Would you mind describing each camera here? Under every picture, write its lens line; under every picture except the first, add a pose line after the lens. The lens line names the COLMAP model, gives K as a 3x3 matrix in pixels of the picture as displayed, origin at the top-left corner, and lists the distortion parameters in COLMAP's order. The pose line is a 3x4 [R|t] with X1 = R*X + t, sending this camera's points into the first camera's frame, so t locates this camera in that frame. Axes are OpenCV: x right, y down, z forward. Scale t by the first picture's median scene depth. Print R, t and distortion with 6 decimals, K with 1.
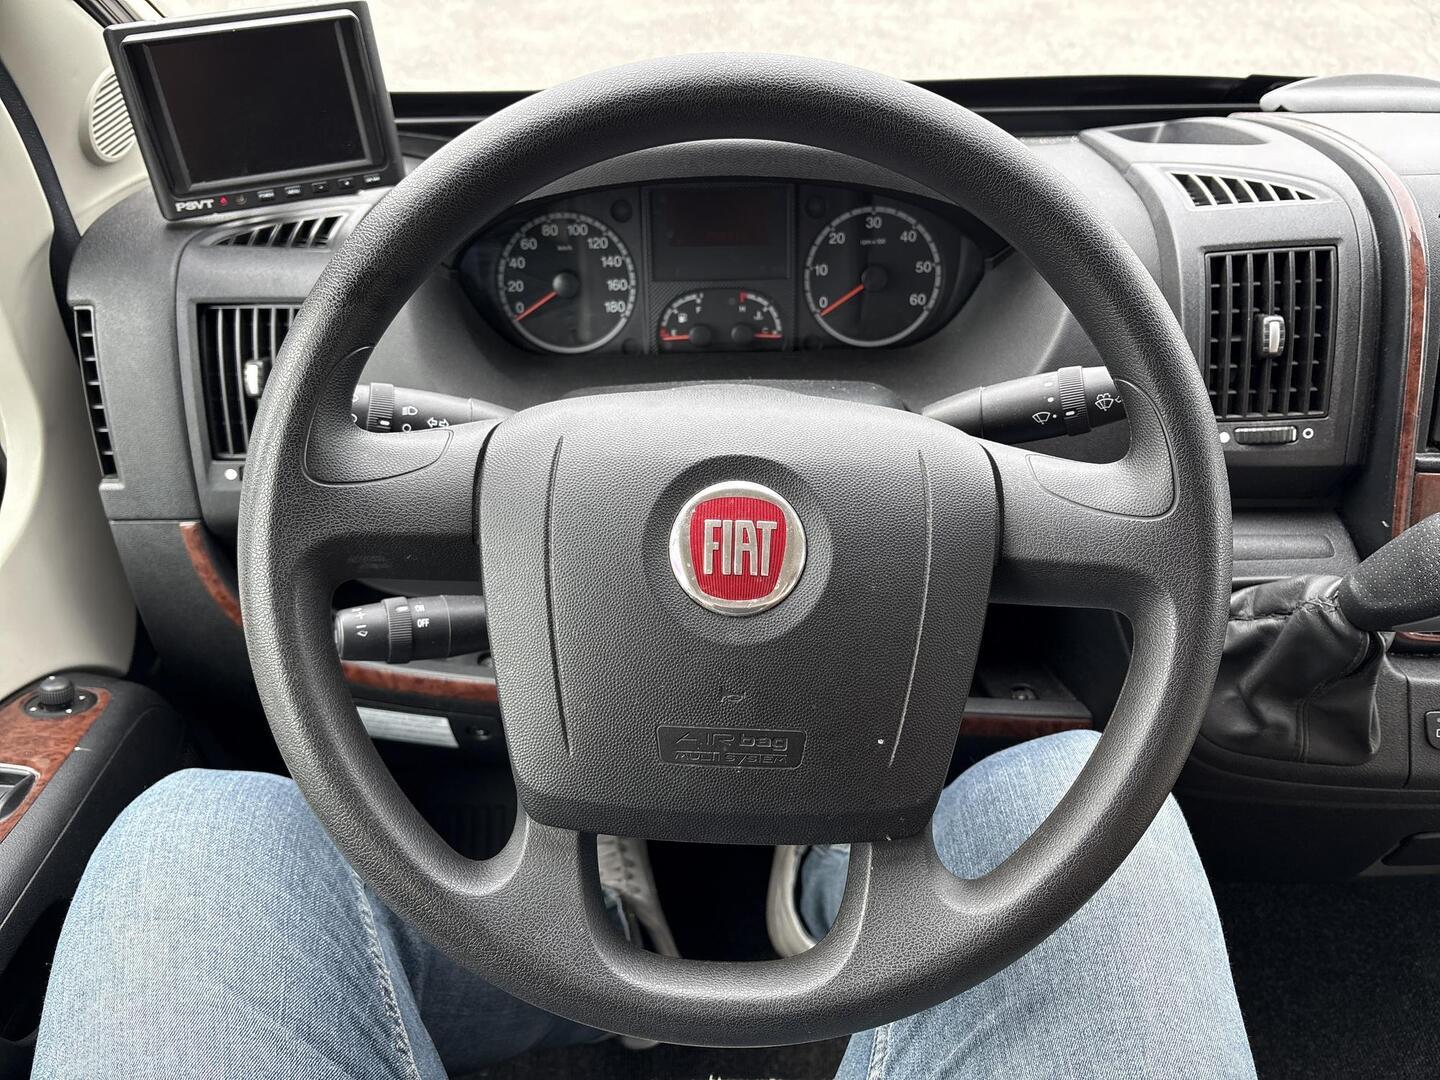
lens RADIAL K [[1094.3, 0, 719.8], [0, 1094.3, 540.1], [0, 0, 1]] dist [0.026222, -0.027120]
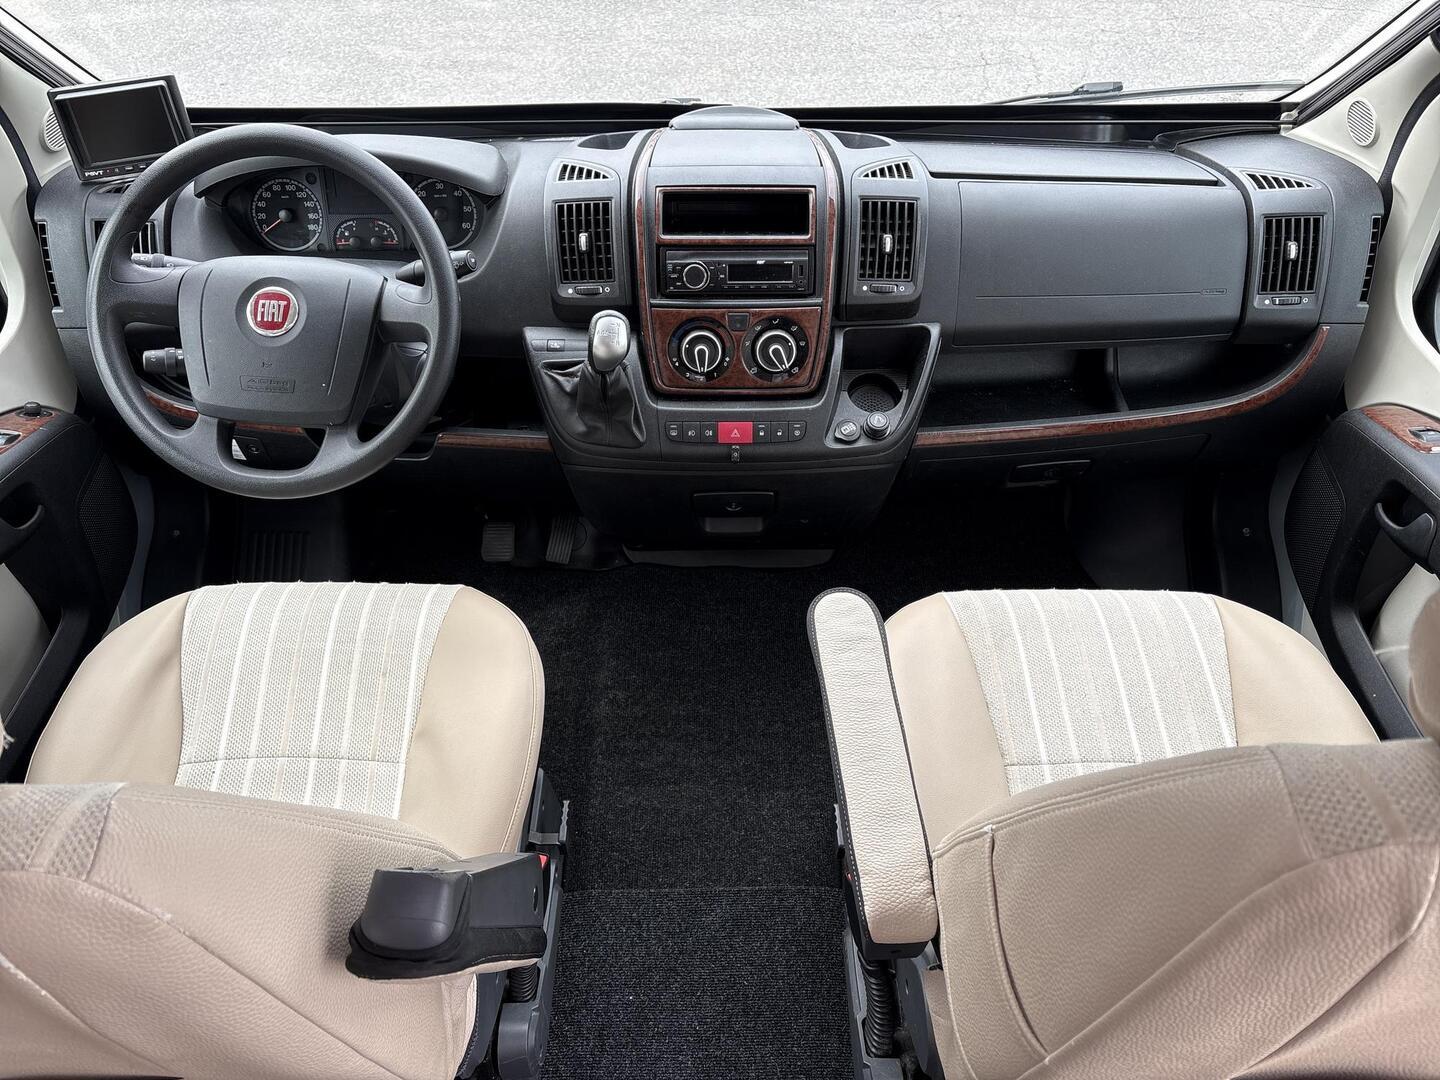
lens RADIAL K [[1094.3, 0, 720.9], [0, 1094.3, 541.4], [0, 0, 1]] dist [0.026222, -0.027120]
pose [[0.999454, 0.019883, -0.026383, 0.780173], [-0.018892, 0.999126, 0.037299, 0.292284], [0.027102, -0.036781, 0.998956, -1.079605]]
